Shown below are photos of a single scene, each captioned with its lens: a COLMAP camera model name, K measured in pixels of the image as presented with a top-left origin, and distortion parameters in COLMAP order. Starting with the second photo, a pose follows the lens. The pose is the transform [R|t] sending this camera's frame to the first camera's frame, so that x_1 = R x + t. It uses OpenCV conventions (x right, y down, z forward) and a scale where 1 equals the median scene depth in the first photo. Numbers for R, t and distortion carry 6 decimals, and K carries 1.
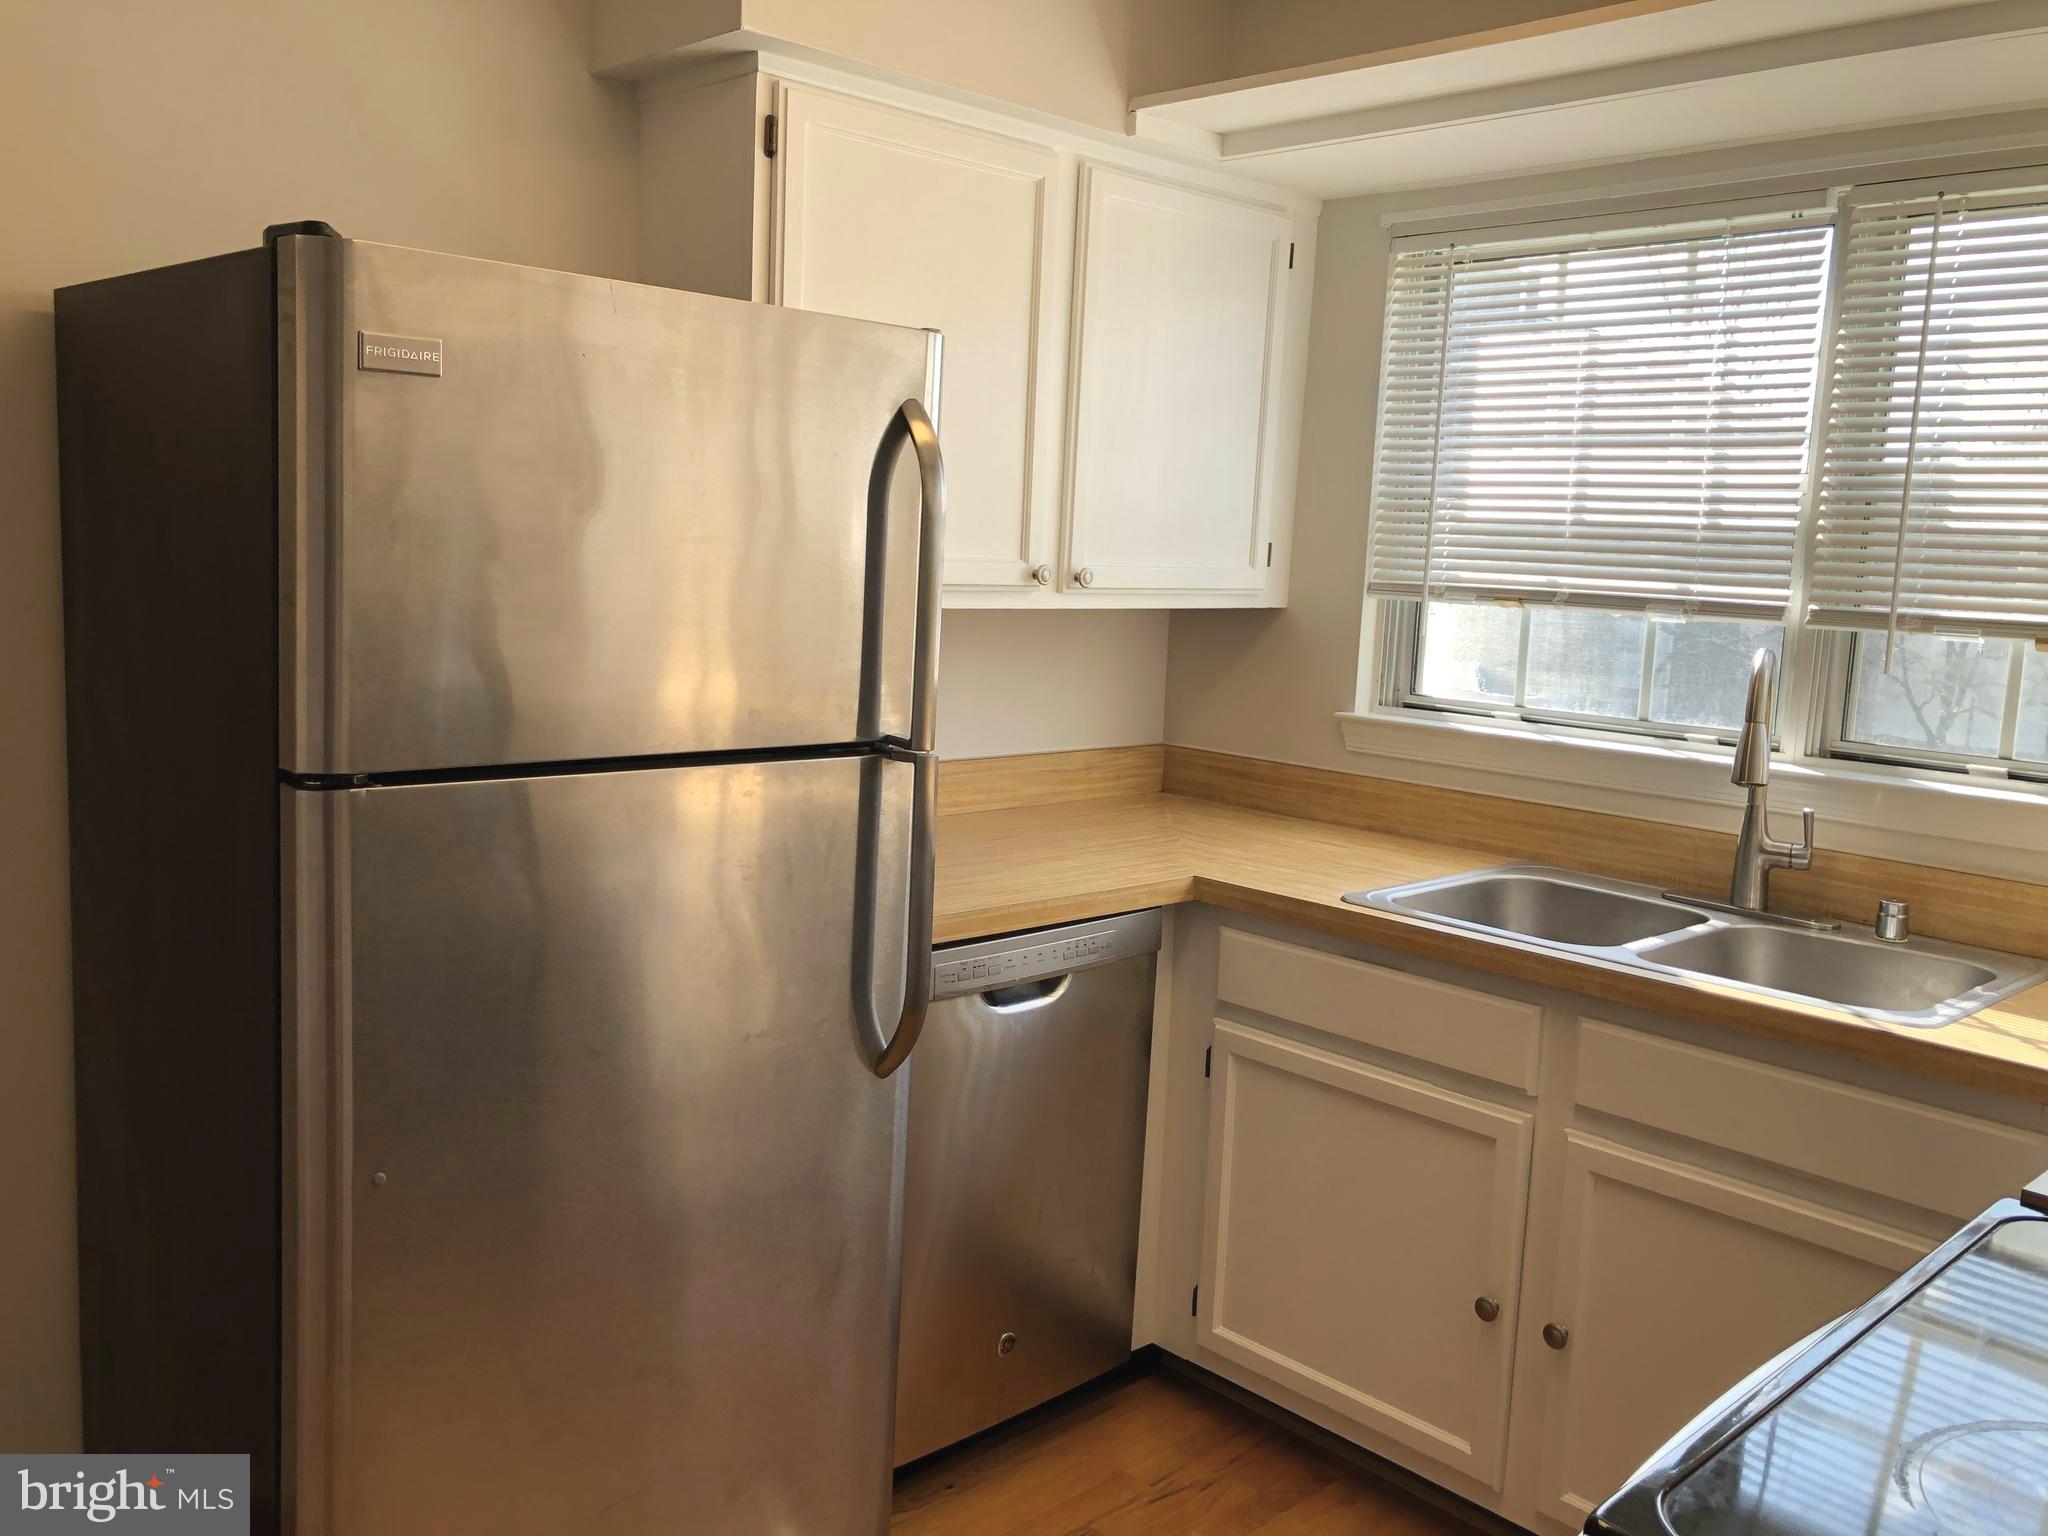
lens RADIAL K [[1673.7, 0, 1017.0], [0, 1673.7, 732.4], [0, 0, 1]] dist [-0.001573, -0.008009]
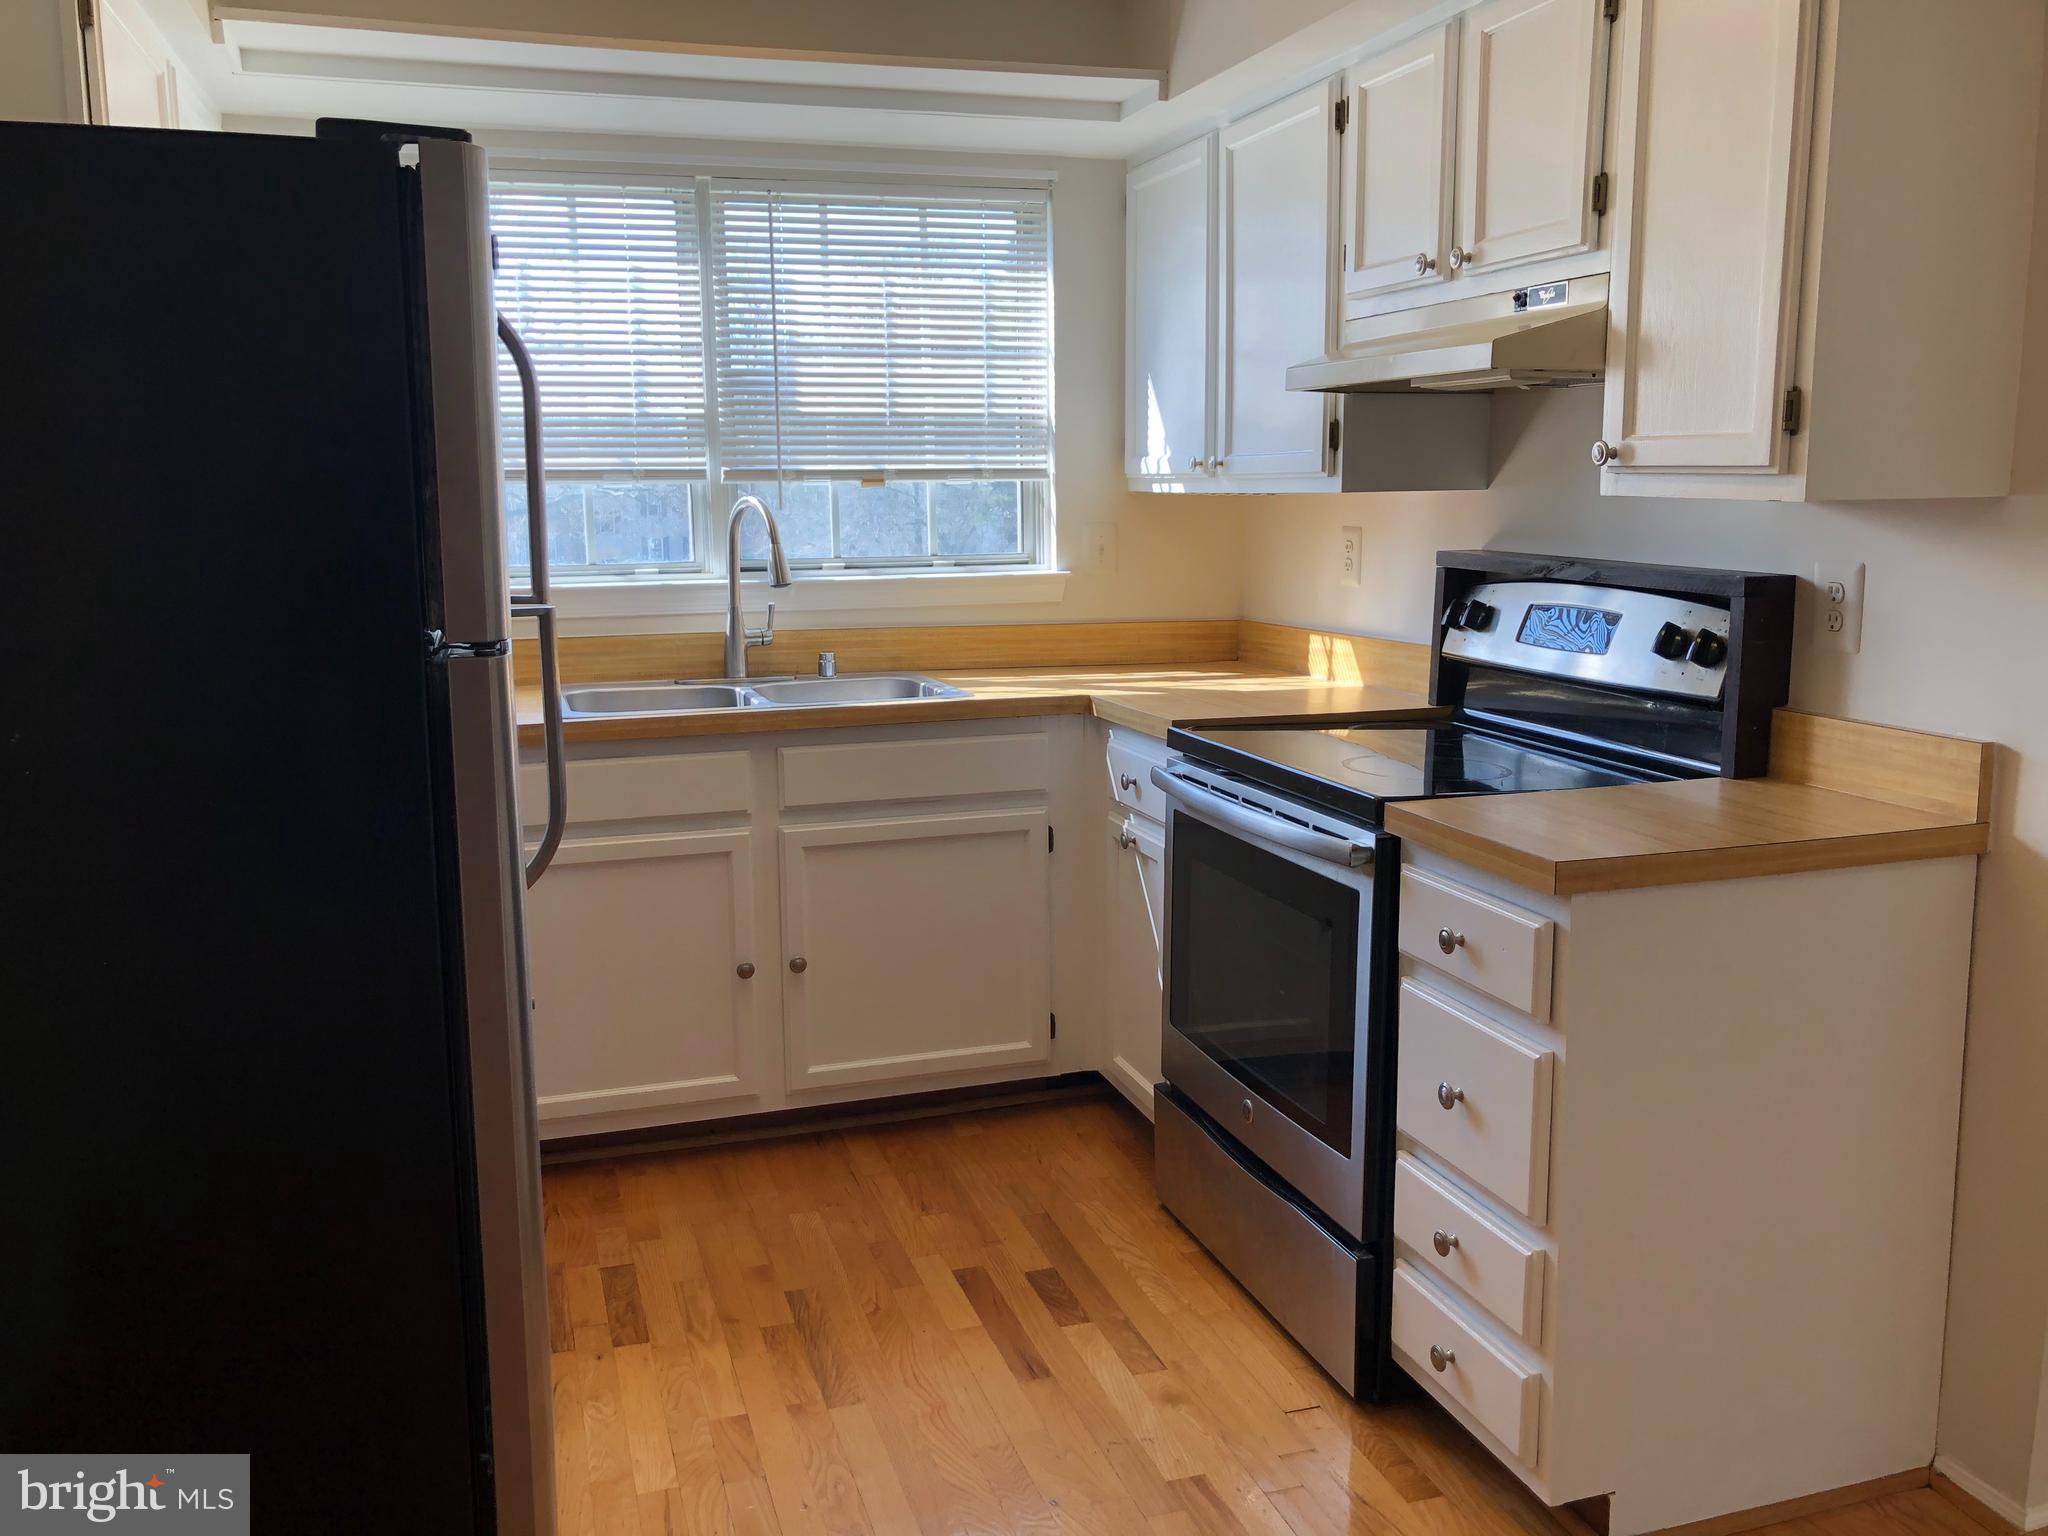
lens RADIAL K [[1673.7, 0, 1017.0], [0, 1673.7, 732.4], [0, 0, 1]] dist [-0.001573, -0.008009]
pose [[0.451518, -0.180268, 0.873862, -0.740699], [0.132175, 0.982086, 0.134300, -0.011788], [-0.882418, 0.054864, 0.467256, 0.111189]]
